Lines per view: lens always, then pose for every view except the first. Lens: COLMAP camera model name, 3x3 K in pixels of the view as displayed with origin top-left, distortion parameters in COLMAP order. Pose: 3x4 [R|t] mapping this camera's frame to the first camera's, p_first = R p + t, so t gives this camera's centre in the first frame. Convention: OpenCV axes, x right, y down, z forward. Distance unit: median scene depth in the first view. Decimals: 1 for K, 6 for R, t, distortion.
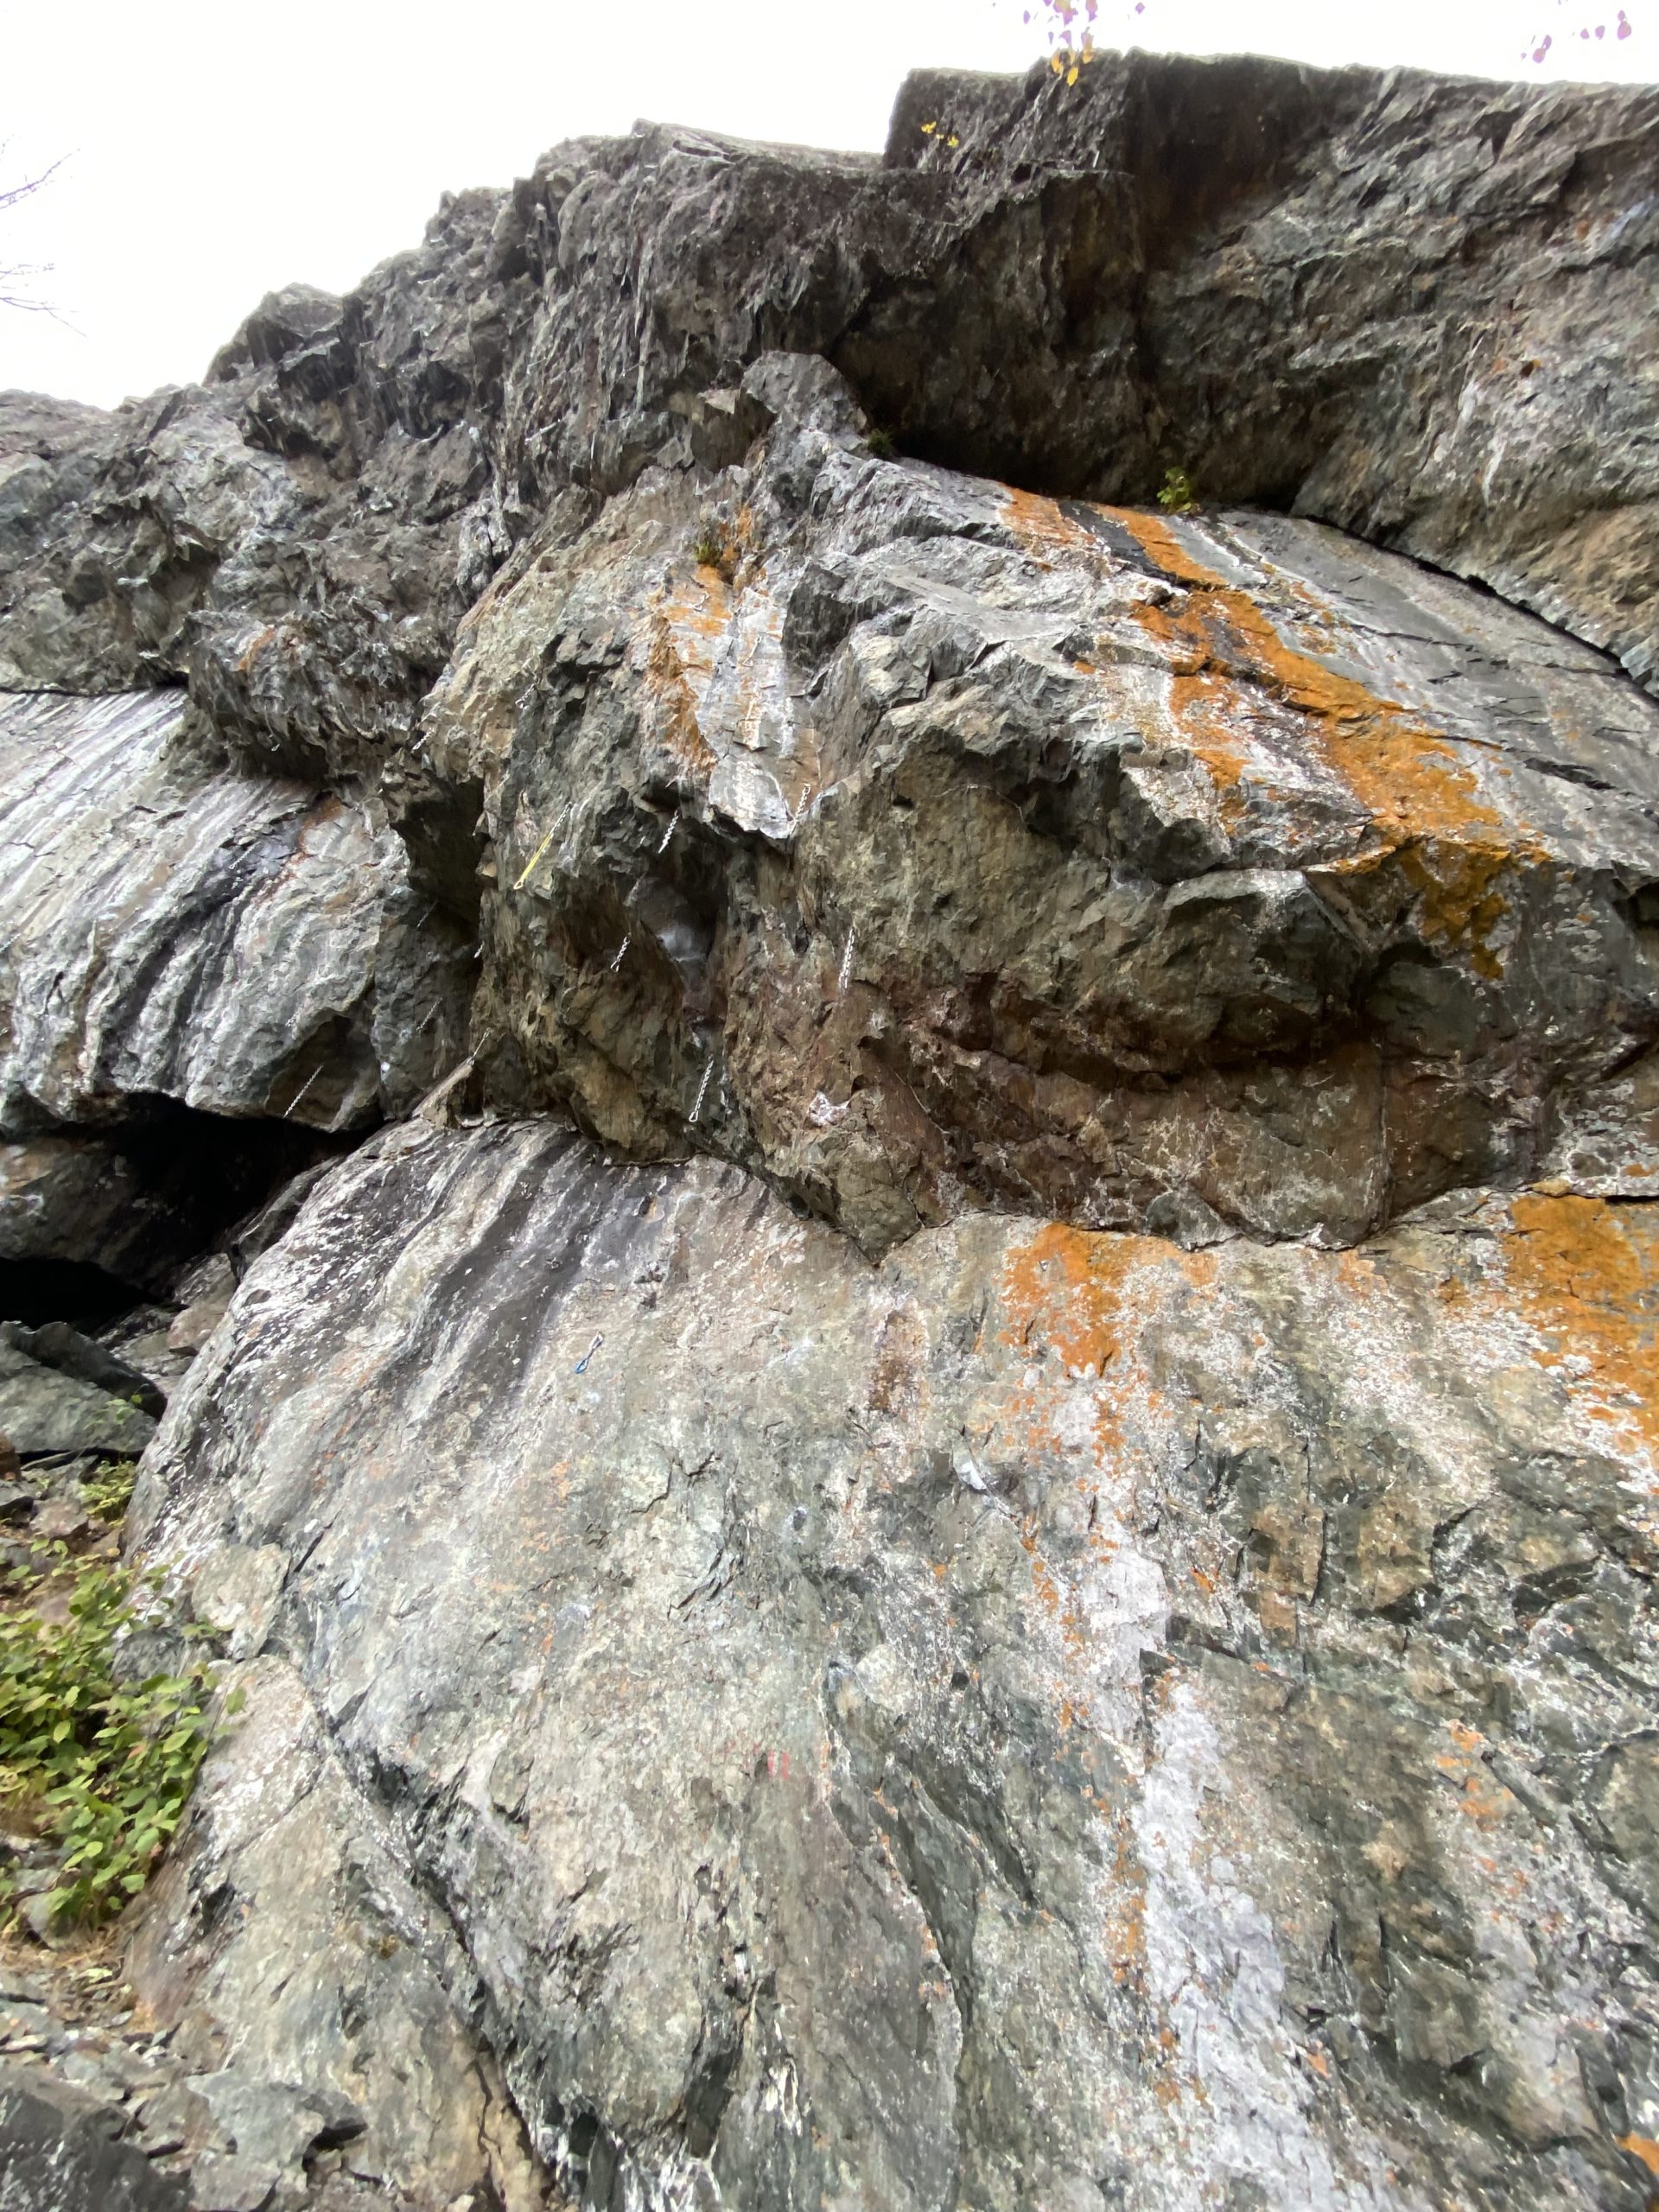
lens RADIAL K [[893.8, 0, 833.6], [0, 893.8, 1109.7], [0, 0, 1]] dist [-0.026686, 0.000807]
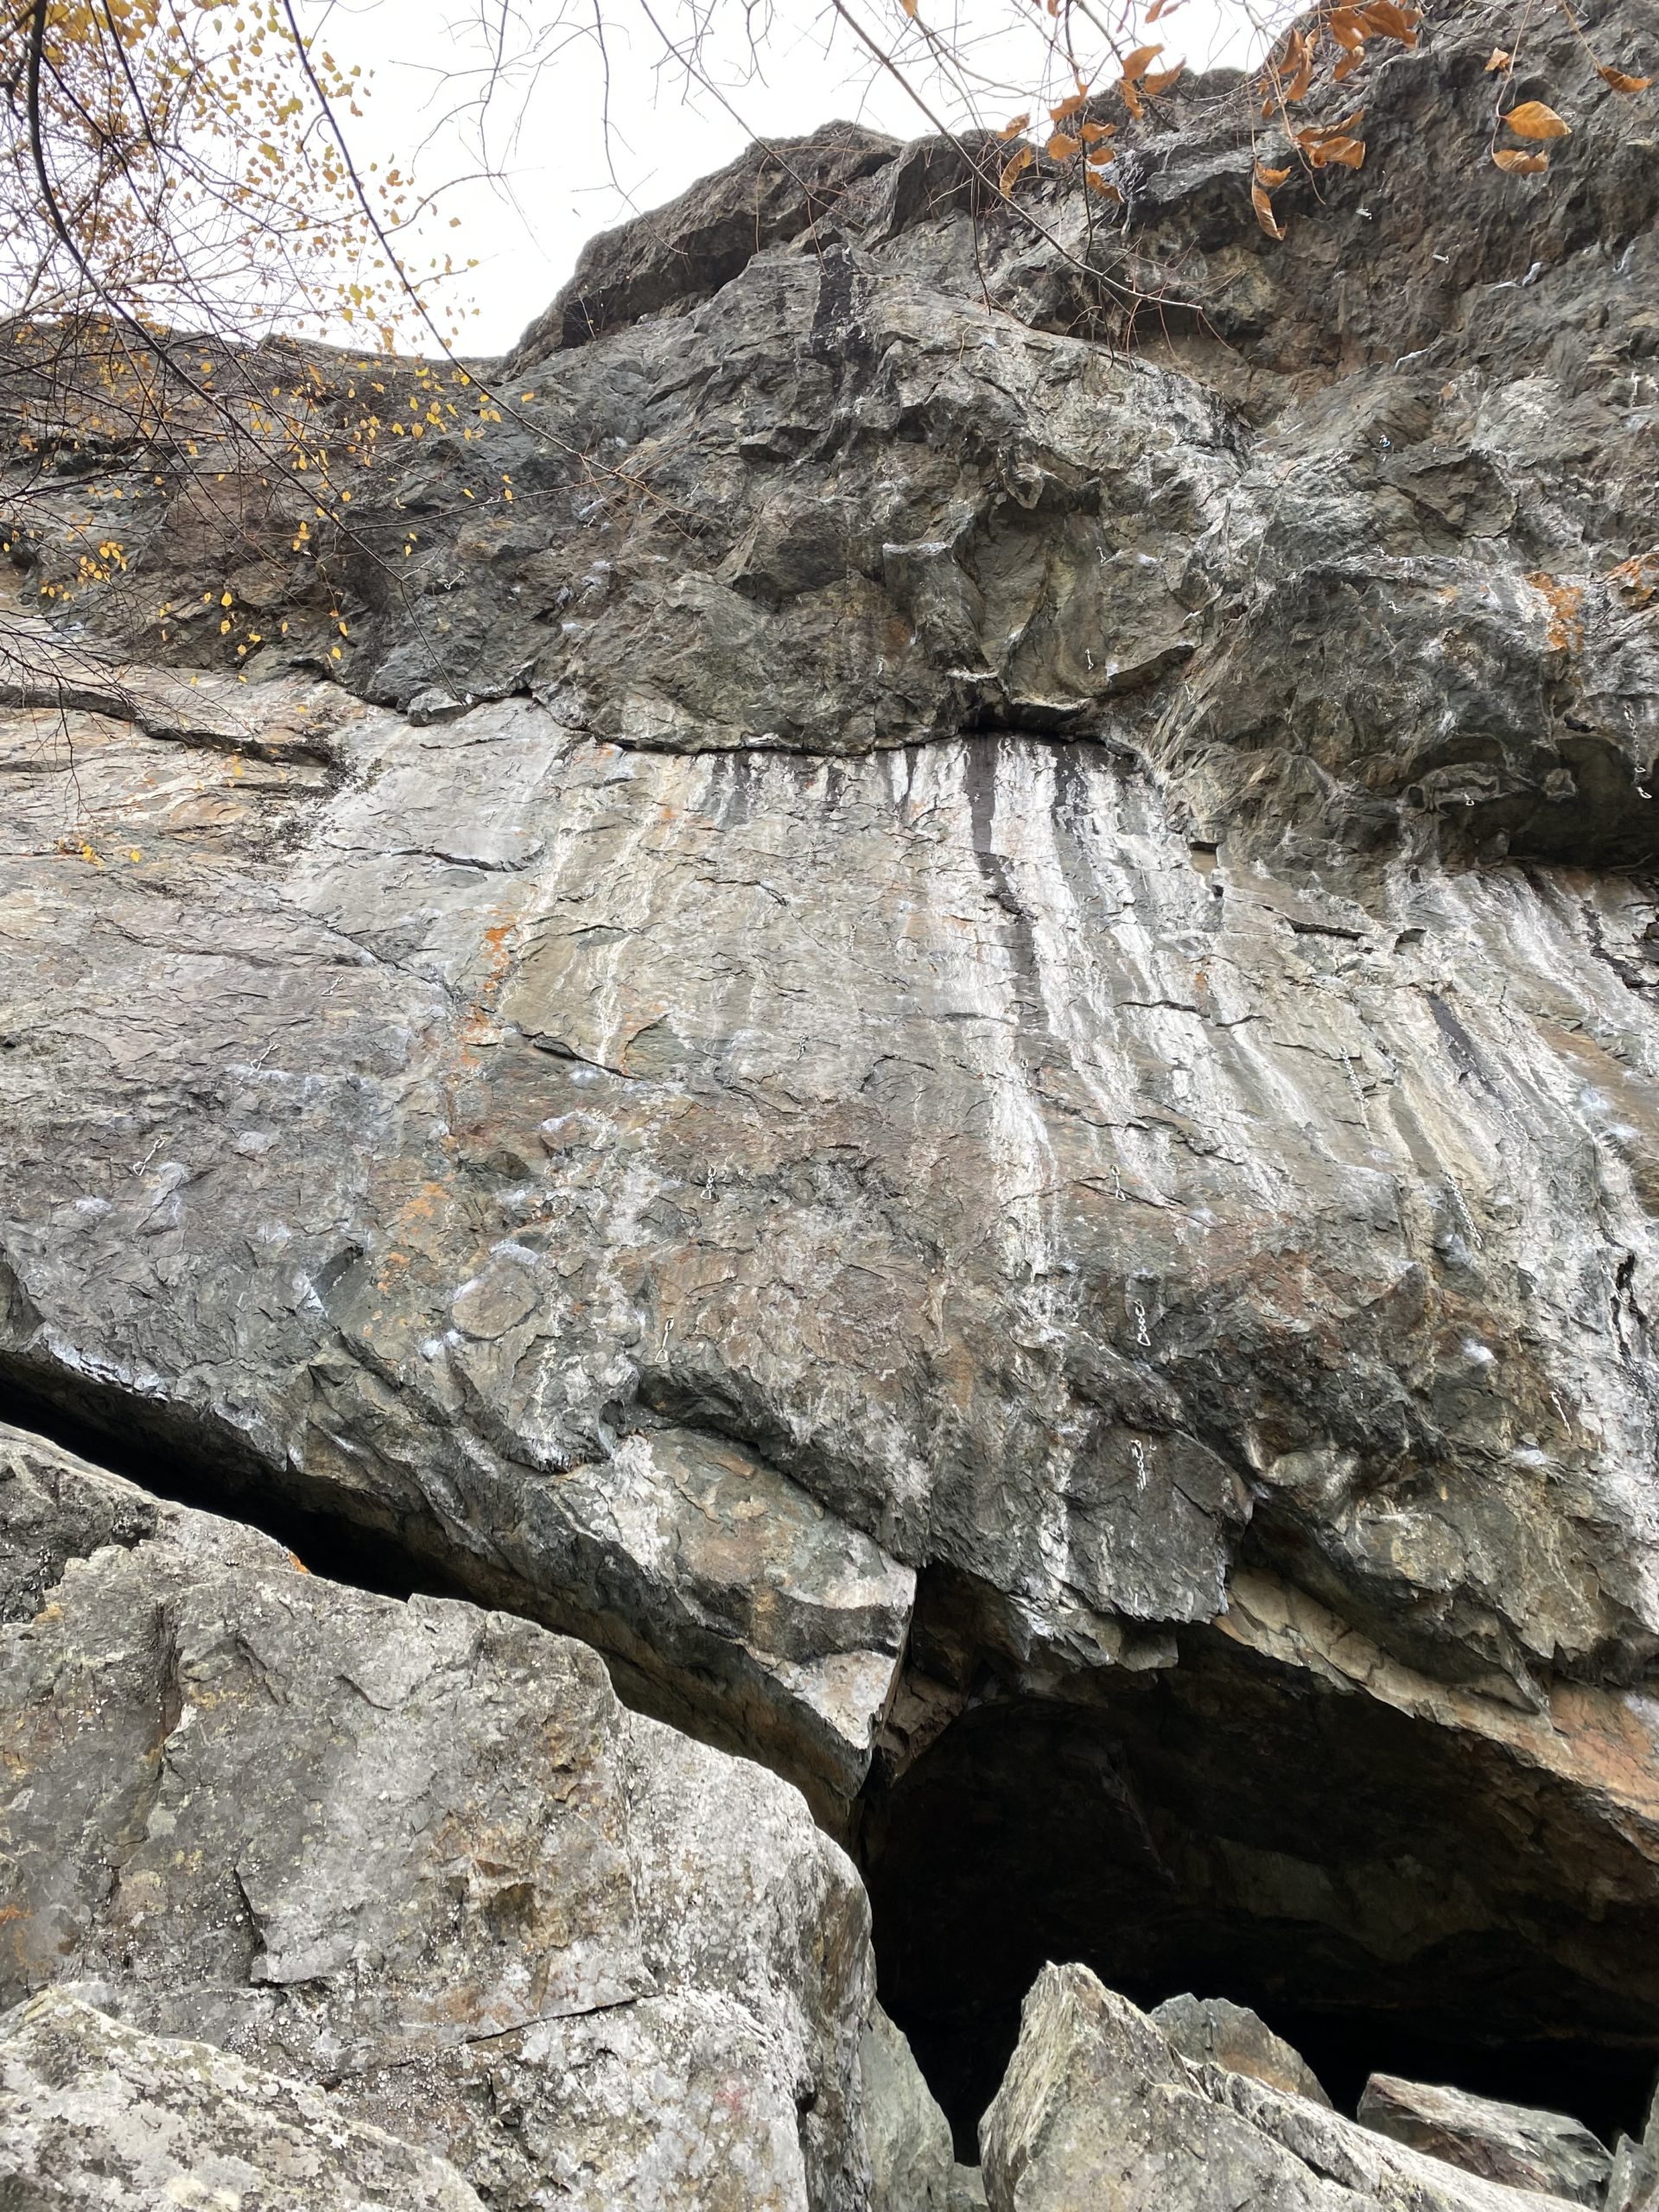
lens RADIAL K [[1681.9, 0, 836.5], [0, 1681.9, 1108.8], [0, 0, 1]] dist [0.019679, -0.008066]
pose [[0.997438, -0.057338, 0.042778, -1.278451], [0.067262, 0.955306, -0.287864, -0.016373], [-0.024361, 0.290003, 0.956716, 0.211841]]
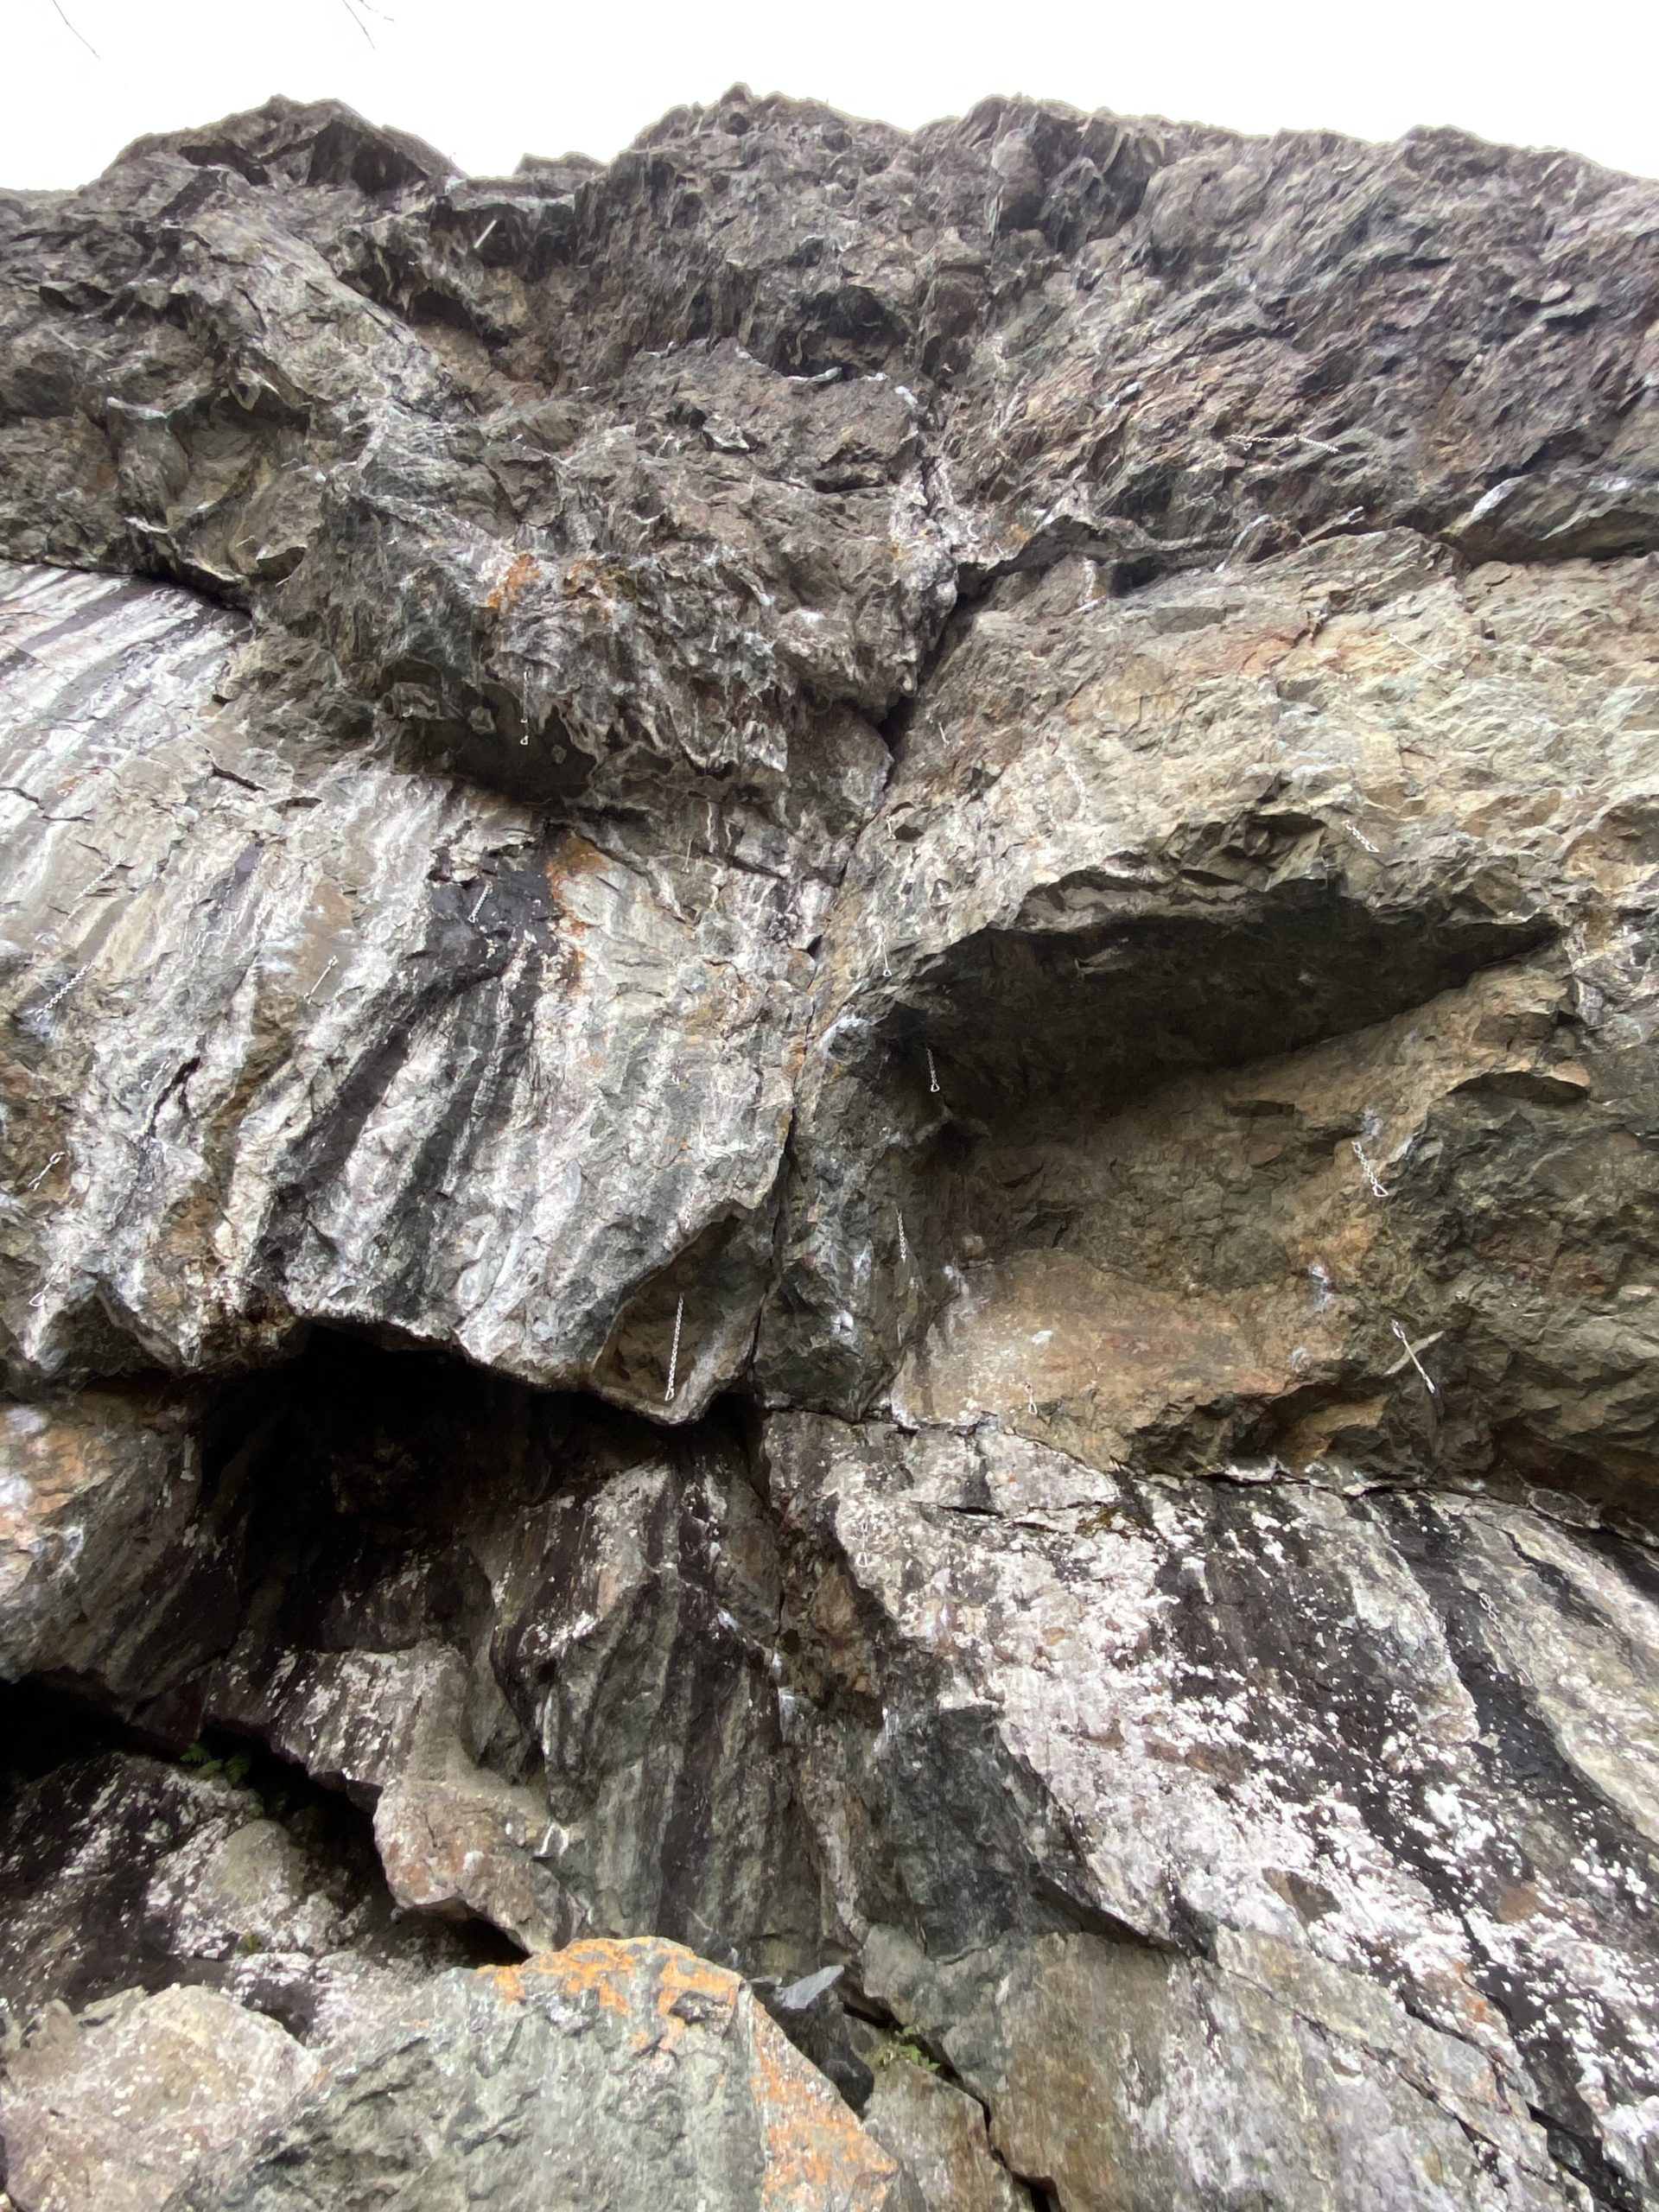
lens RADIAL K [[1172.7, 0, 820.6], [0, 1172.7, 1112.4], [0, 0, 1]] dist [-0.000131, -0.011011]
pose [[0.949364, 0.145155, 0.278637, -0.717941], [-0.089095, 0.974849, -0.204282, -0.021765], [-0.301282, 0.169112, 0.938419, 0.266608]]
